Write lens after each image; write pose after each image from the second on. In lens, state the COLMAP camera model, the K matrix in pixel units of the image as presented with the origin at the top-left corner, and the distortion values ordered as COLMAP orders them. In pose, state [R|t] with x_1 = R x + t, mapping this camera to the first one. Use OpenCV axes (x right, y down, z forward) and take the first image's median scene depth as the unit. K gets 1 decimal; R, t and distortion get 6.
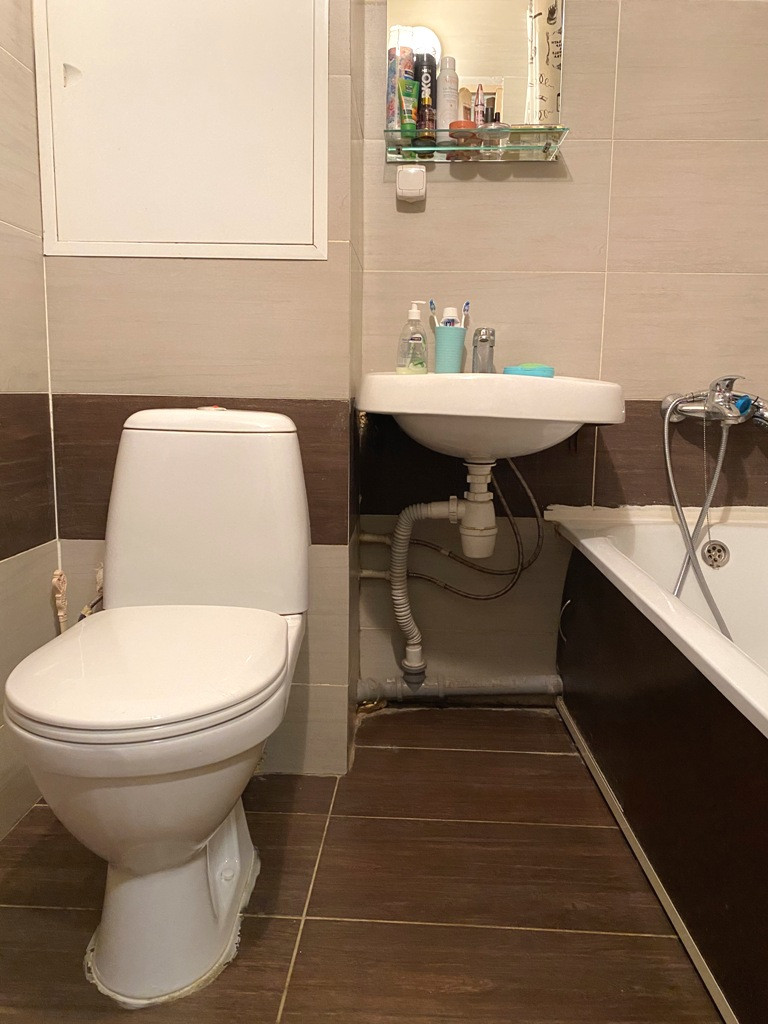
lens RADIAL K [[792.4, 0, 382.6], [0, 792.4, 512.6], [0, 0, 1]] dist [0.018566, -0.006869]
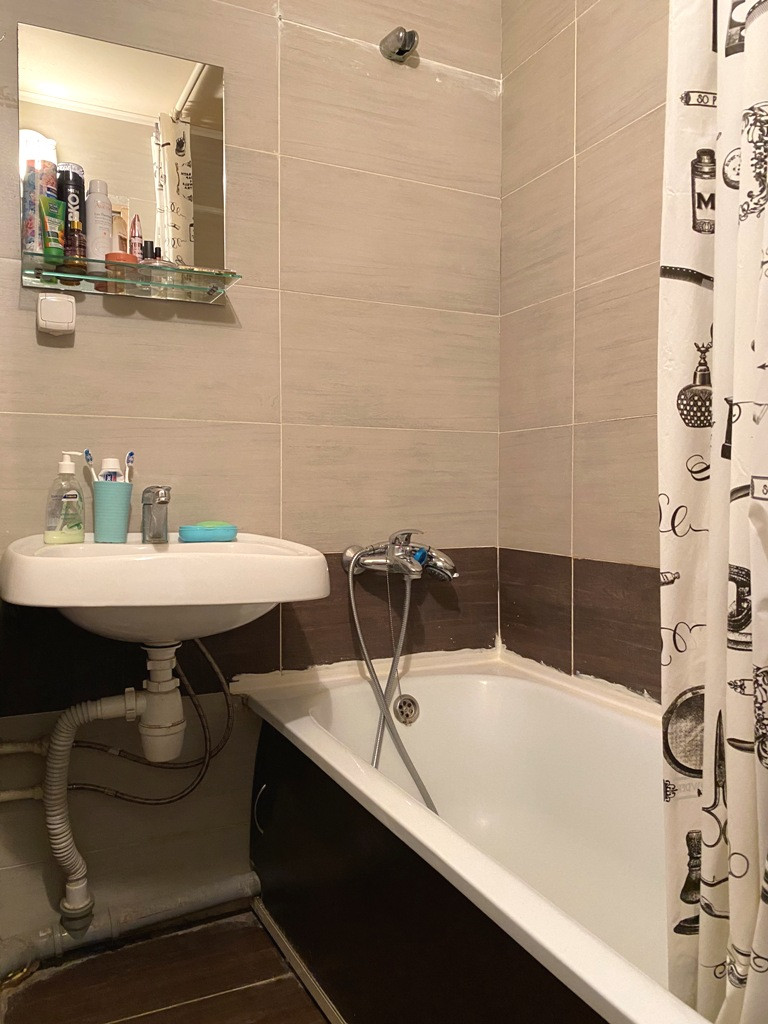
lens RADIAL K [[792.7, 0, 381.6], [0, 792.7, 512.5], [0, 0, 1]] dist [0.061151, -0.067218]
pose [[0.883867, -0.025882, 0.467022, -0.058875], [0.083408, 0.991186, -0.102923, -0.090309], [-0.460242, 0.129924, 0.878235, 0.127423]]
